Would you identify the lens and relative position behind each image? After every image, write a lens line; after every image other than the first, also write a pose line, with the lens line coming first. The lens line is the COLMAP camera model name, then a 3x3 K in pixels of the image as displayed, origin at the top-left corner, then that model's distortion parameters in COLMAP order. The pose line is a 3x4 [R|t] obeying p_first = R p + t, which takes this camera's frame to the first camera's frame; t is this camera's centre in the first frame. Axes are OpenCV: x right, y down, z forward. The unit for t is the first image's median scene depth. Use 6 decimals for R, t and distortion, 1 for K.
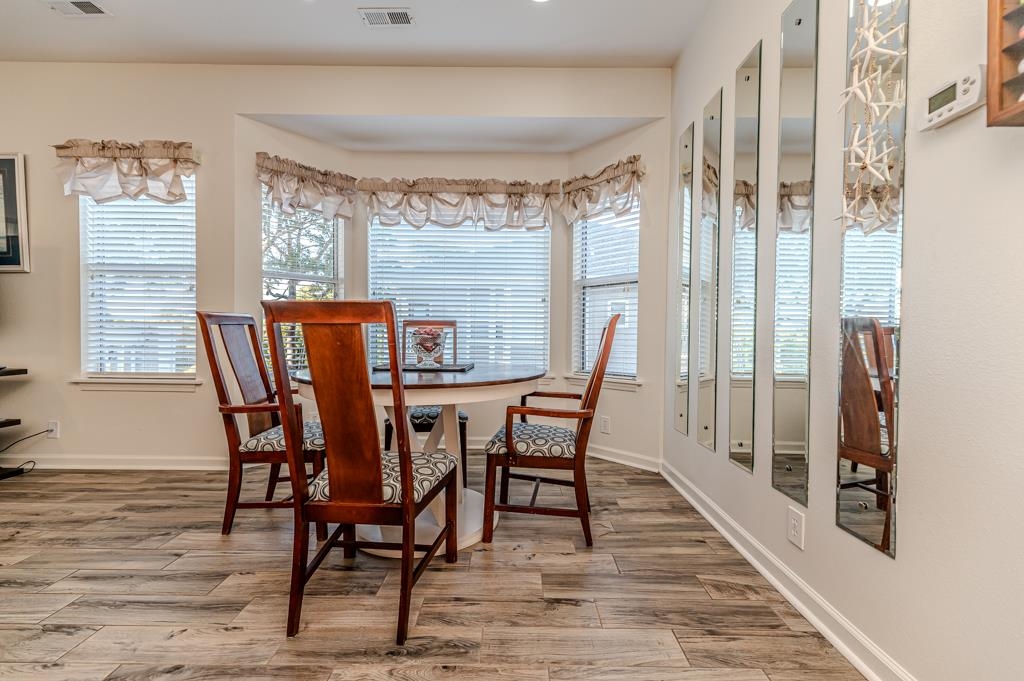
lens RADIAL K [[419.2, 0, 516.3], [0, 419.2, 338.1], [0, 0, 1]] dist [0.016042, -0.003870]
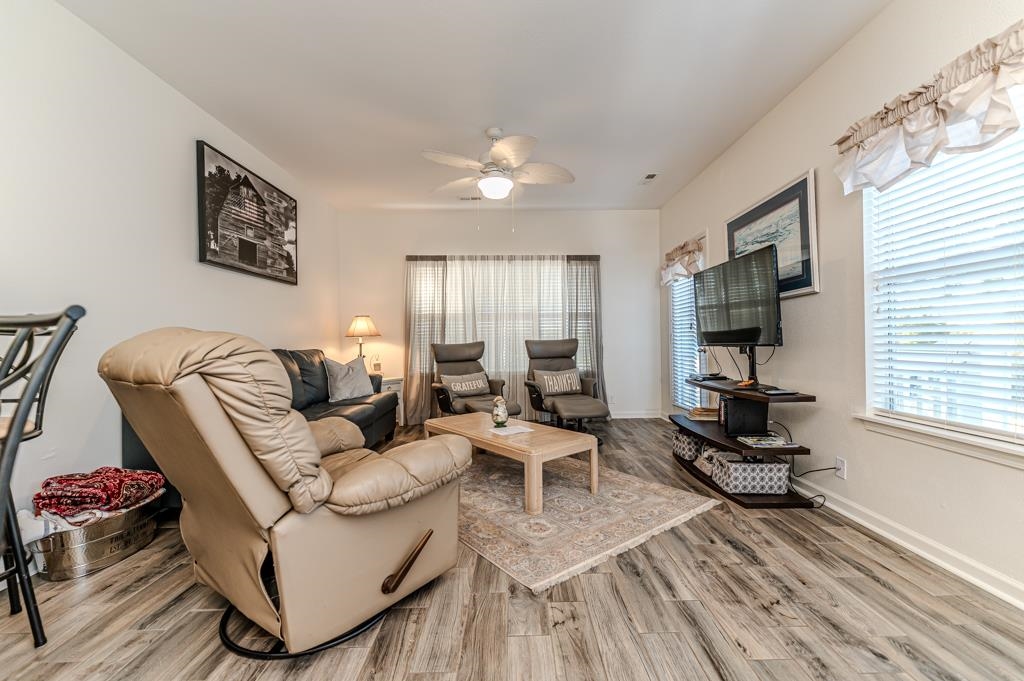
lens RADIAL K [[419.2, 0, 518.4], [0, 419.2, 341.7], [0, 0, 1]] dist [0.016042, -0.003870]
pose [[0.016059, -0.009778, -0.999823, -0.228024], [0.001478, 0.999951, -0.009756, -0.038067], [0.999870, -0.001321, 0.016072, 0.325592]]
